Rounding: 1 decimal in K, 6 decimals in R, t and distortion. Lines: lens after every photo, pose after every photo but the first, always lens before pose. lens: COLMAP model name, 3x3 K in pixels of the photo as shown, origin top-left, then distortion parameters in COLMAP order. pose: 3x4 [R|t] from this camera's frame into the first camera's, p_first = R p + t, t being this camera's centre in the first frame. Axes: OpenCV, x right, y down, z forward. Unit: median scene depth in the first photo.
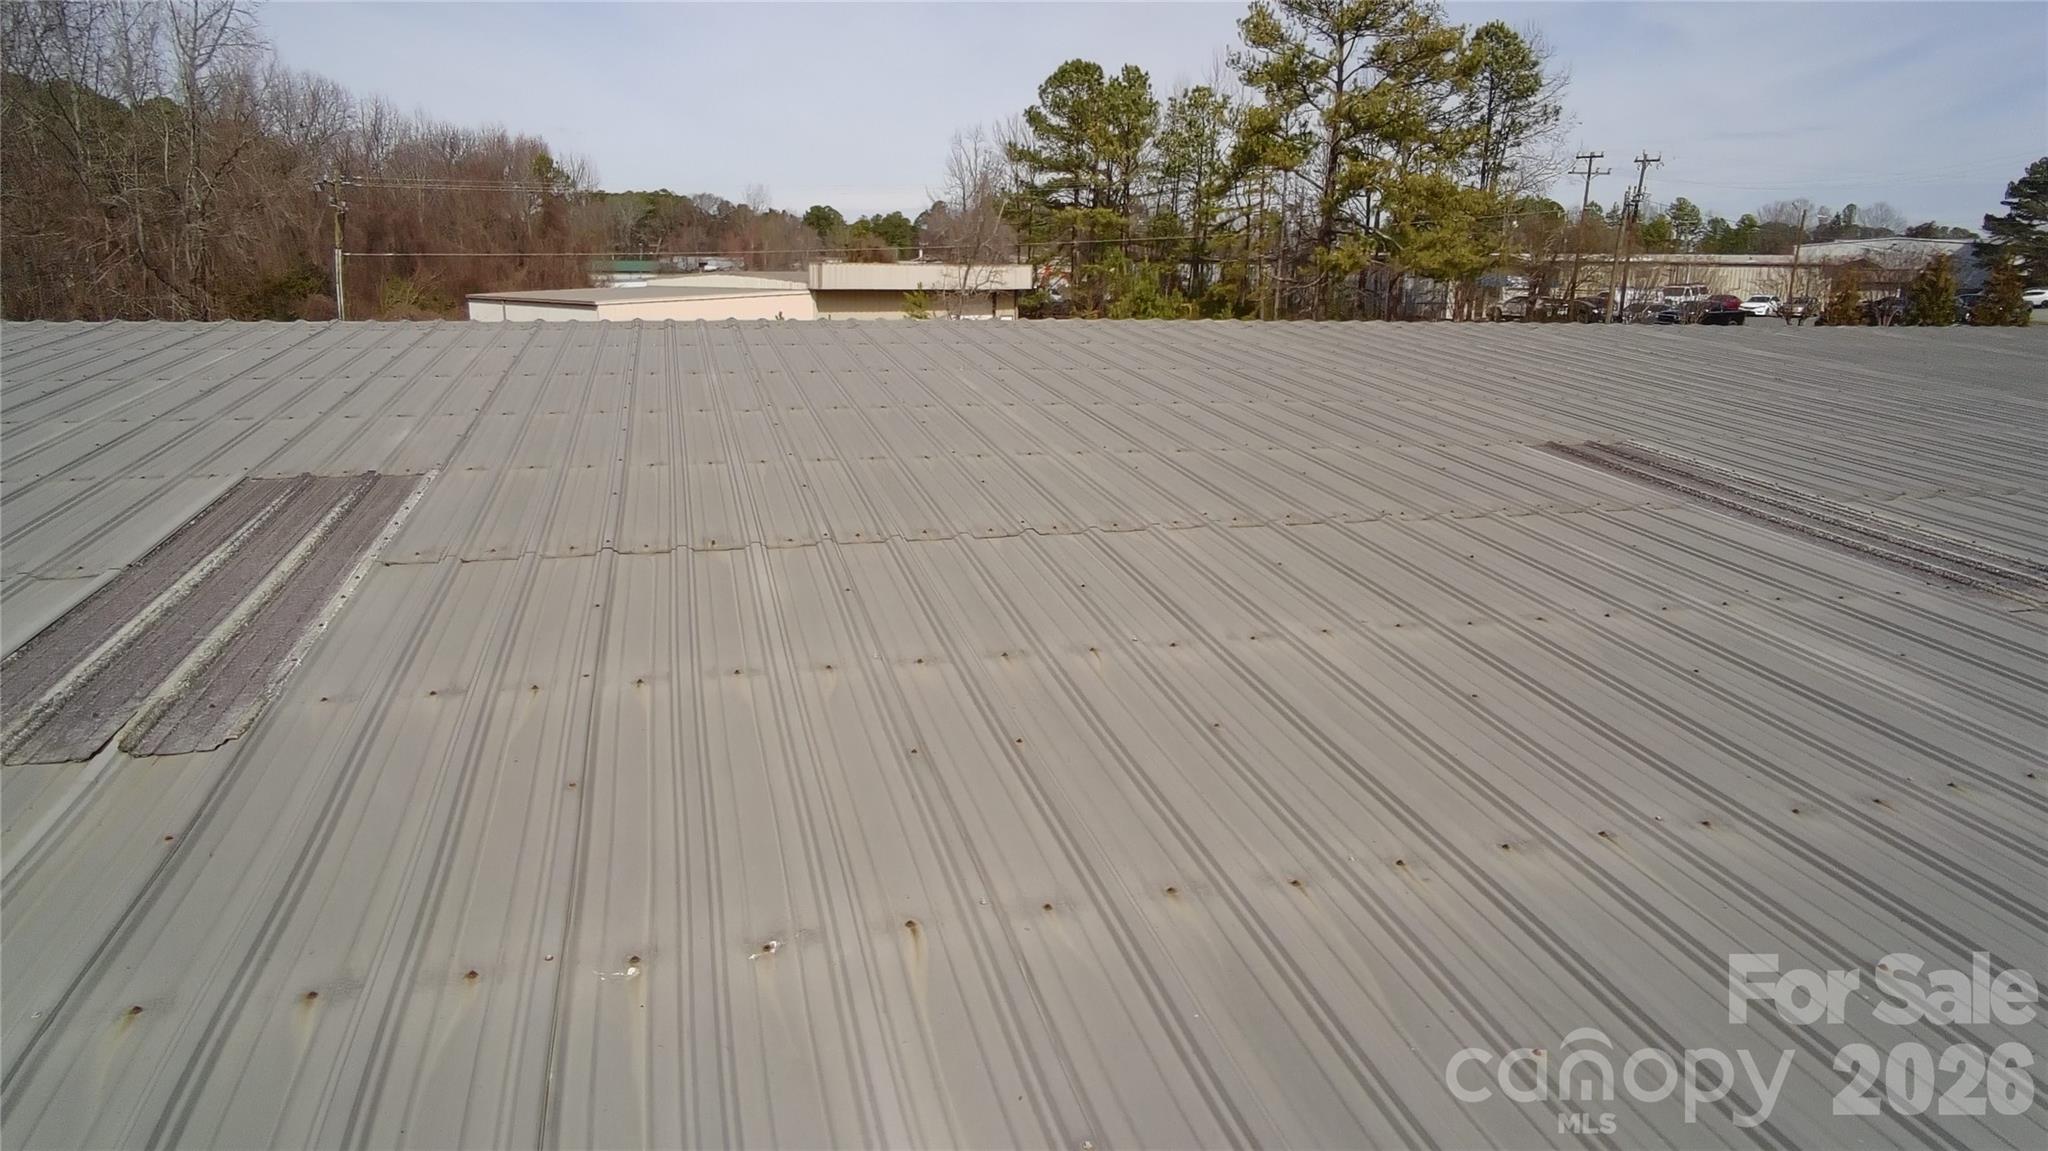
lens RADIAL K [[1215.0, 0, 1019.2], [0, 1215.0, 603.2], [0, 0, 1]] dist [-0.034181, 0.003586]
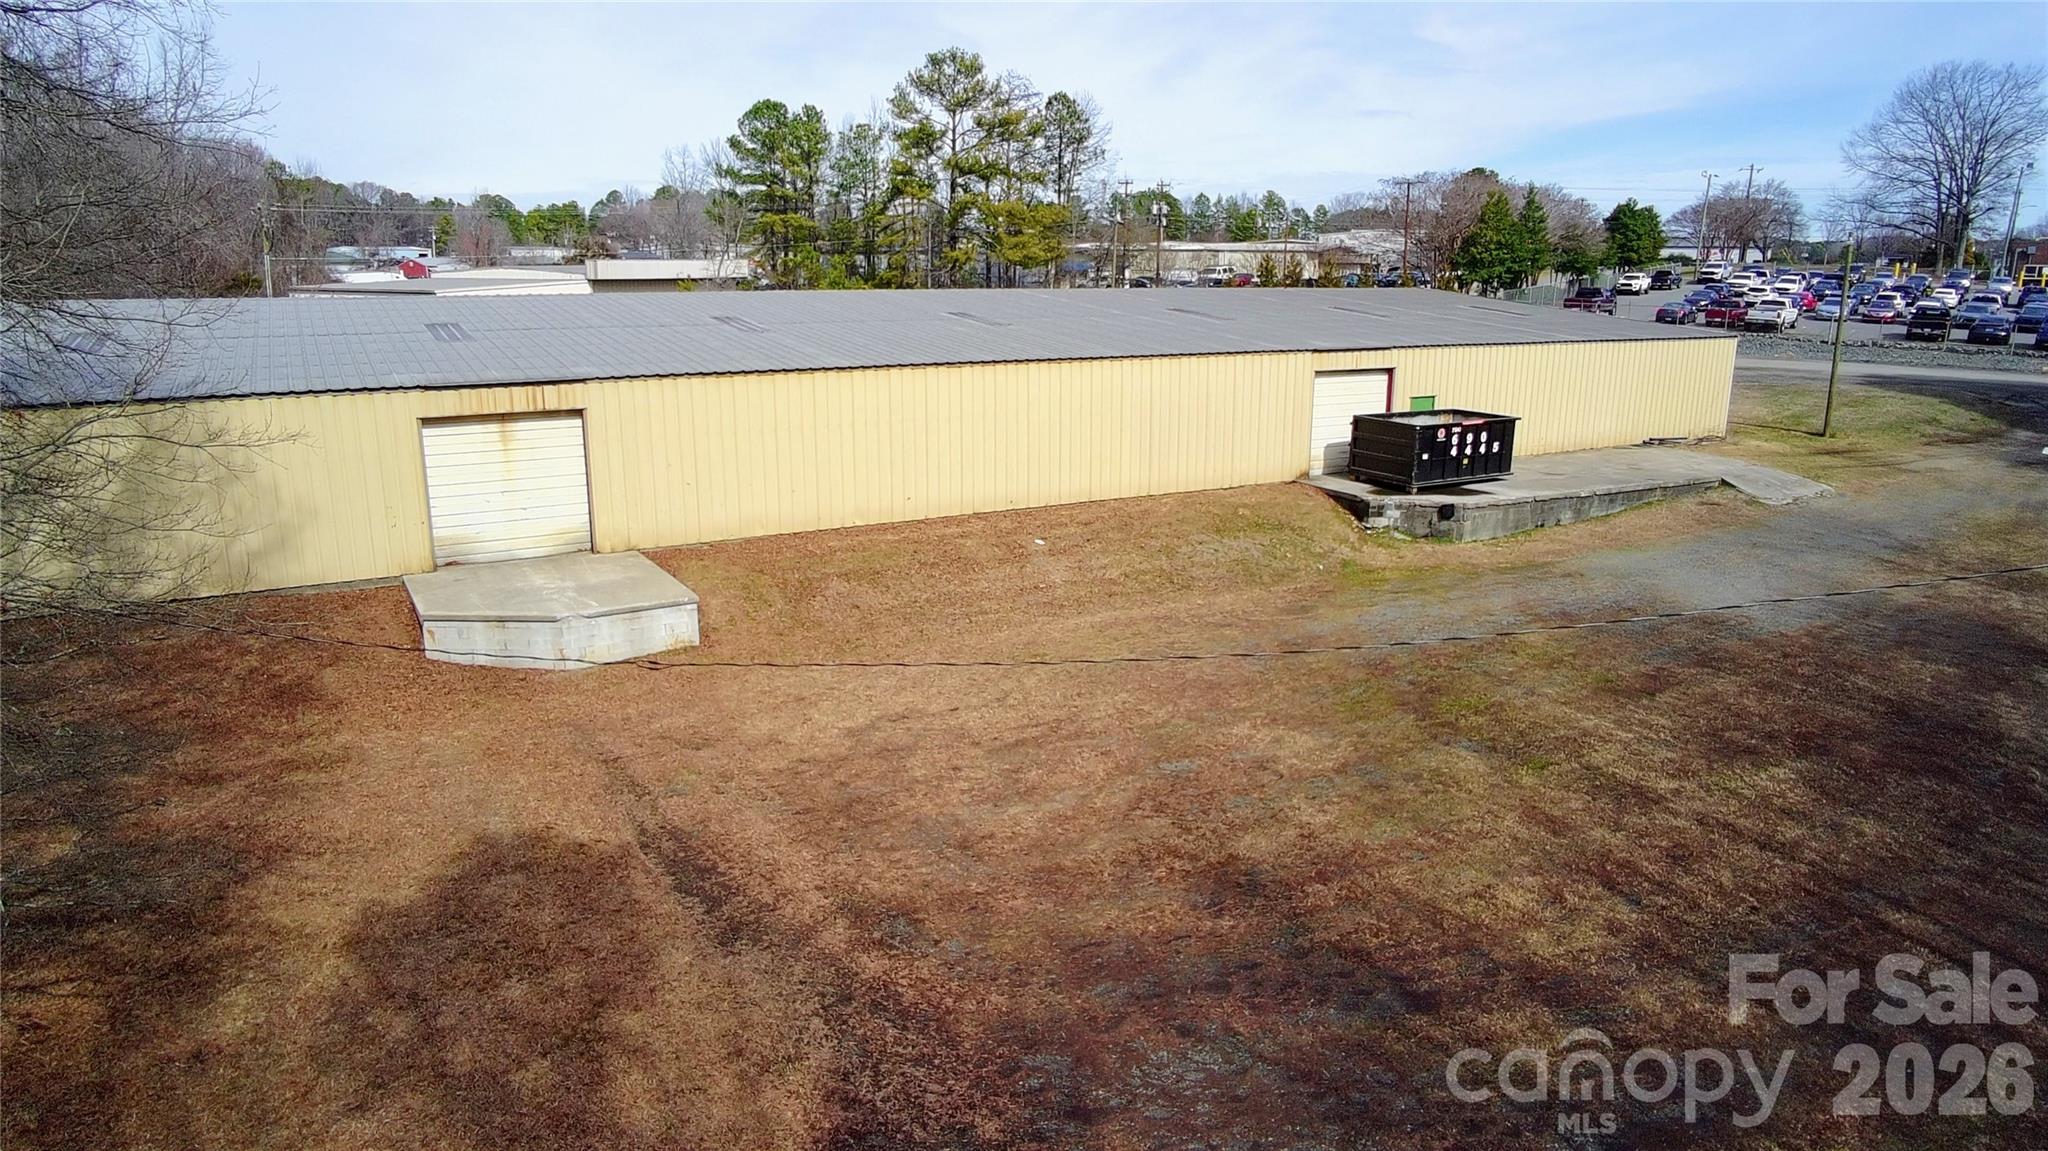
lens RADIAL K [[1455.1, 0, 1024.0], [0, 1455.1, 575.5], [0, 0, 1]] dist [-0.002790, 0.001165]
pose [[0.970305, -0.060094, 0.234300, -0.080791], [0.071286, 0.996670, -0.039589, 0.140772], [-0.231140, 0.055116, 0.971358, -0.555228]]
